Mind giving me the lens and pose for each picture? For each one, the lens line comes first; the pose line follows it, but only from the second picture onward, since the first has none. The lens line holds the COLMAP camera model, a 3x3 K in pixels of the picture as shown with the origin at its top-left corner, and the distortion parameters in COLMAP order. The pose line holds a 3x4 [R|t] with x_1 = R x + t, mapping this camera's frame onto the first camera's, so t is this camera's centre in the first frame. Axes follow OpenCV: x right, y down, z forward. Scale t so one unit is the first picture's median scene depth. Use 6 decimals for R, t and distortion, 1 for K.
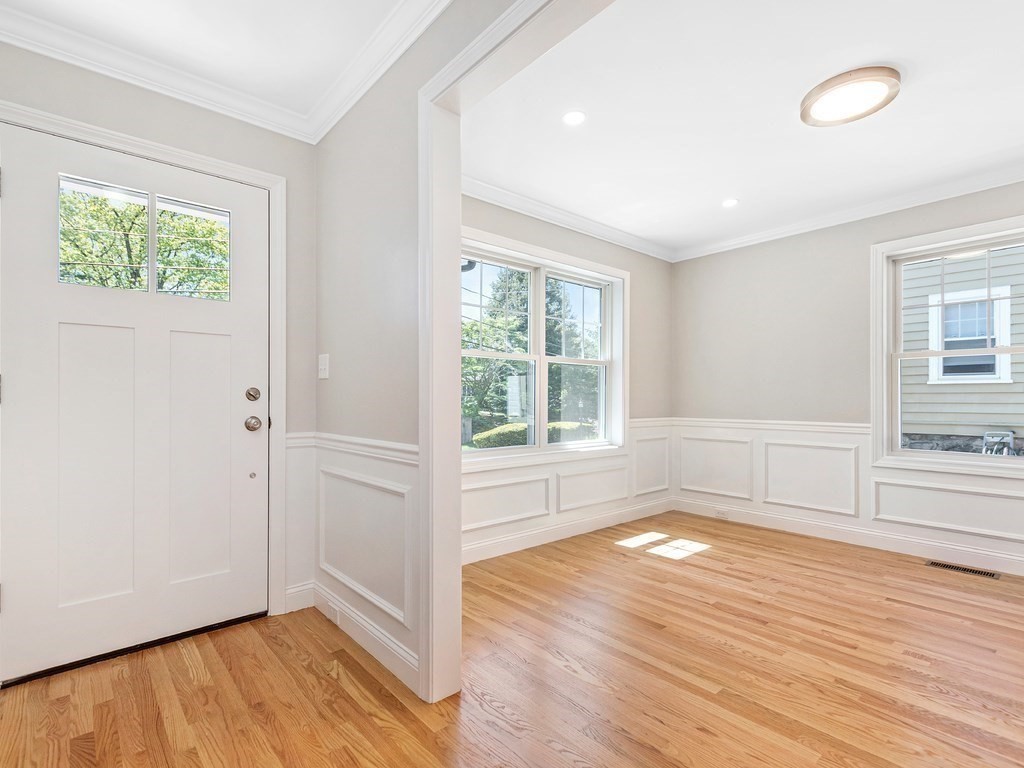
lens RADIAL K [[495.8, 0, 514.9], [0, 495.8, 400.4], [0, 0, 1]] dist [0.004909, -0.002138]
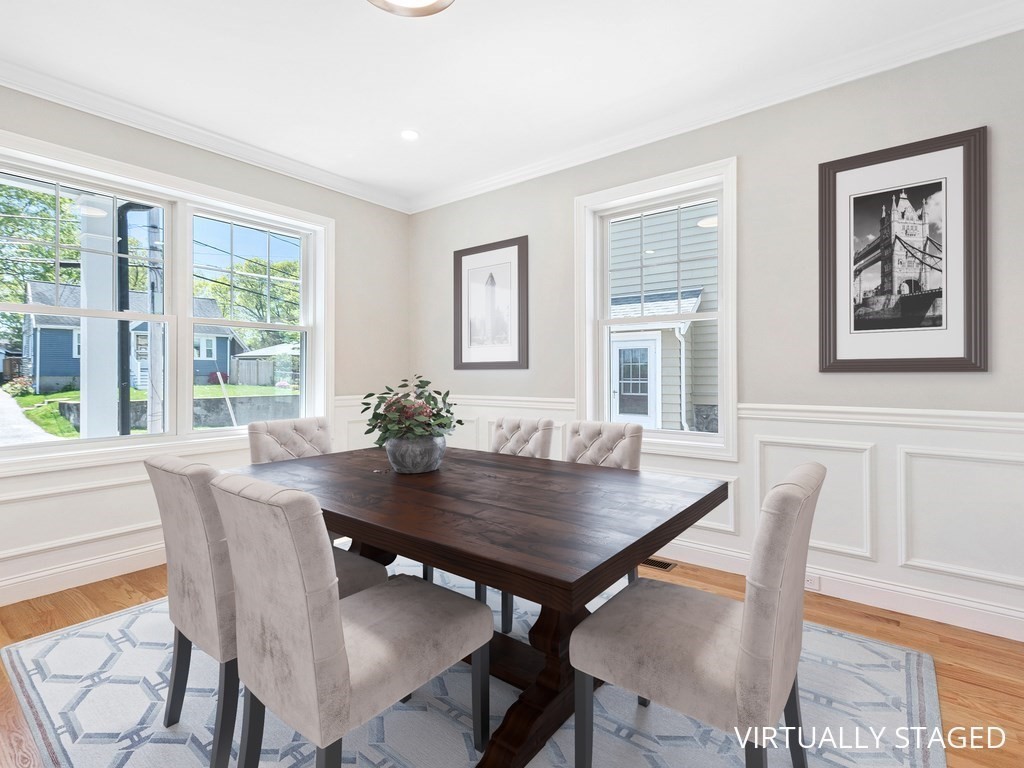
lens RADIAL K [[495.8, 0, 522.7], [0, 495.8, 379.4], [0, 0, 1]] dist [0.004909, -0.002138]
pose [[0.979821, -0.006013, 0.199789, 0.471622], [0.007535, 0.999948, -0.006861, 0.019423], [-0.199737, 0.008229, 0.979815, 0.160109]]
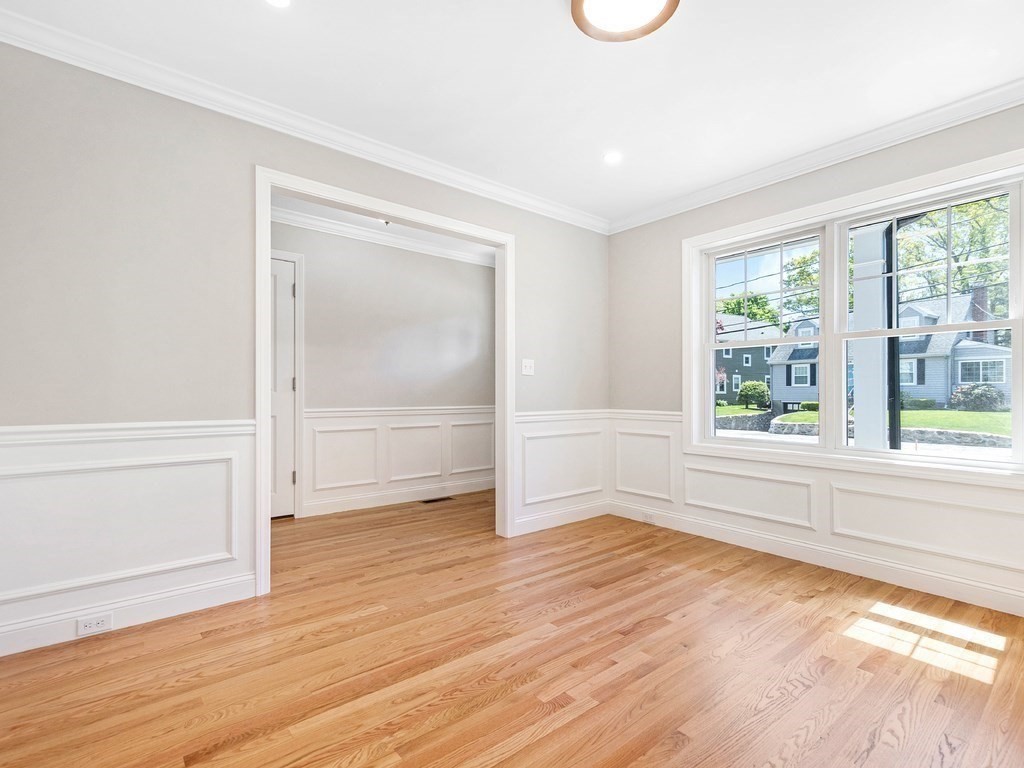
lens RADIAL K [[495.8, 0, 502.6], [0, 495.8, 387.5], [0, 0, 1]] dist [0.004909, -0.002138]
pose [[-0.043633, -0.011691, -0.998979, 0.987685], [-0.007511, 0.999907, -0.011374, 0.010755], [0.999019, 0.007007, -0.043717, 0.572402]]
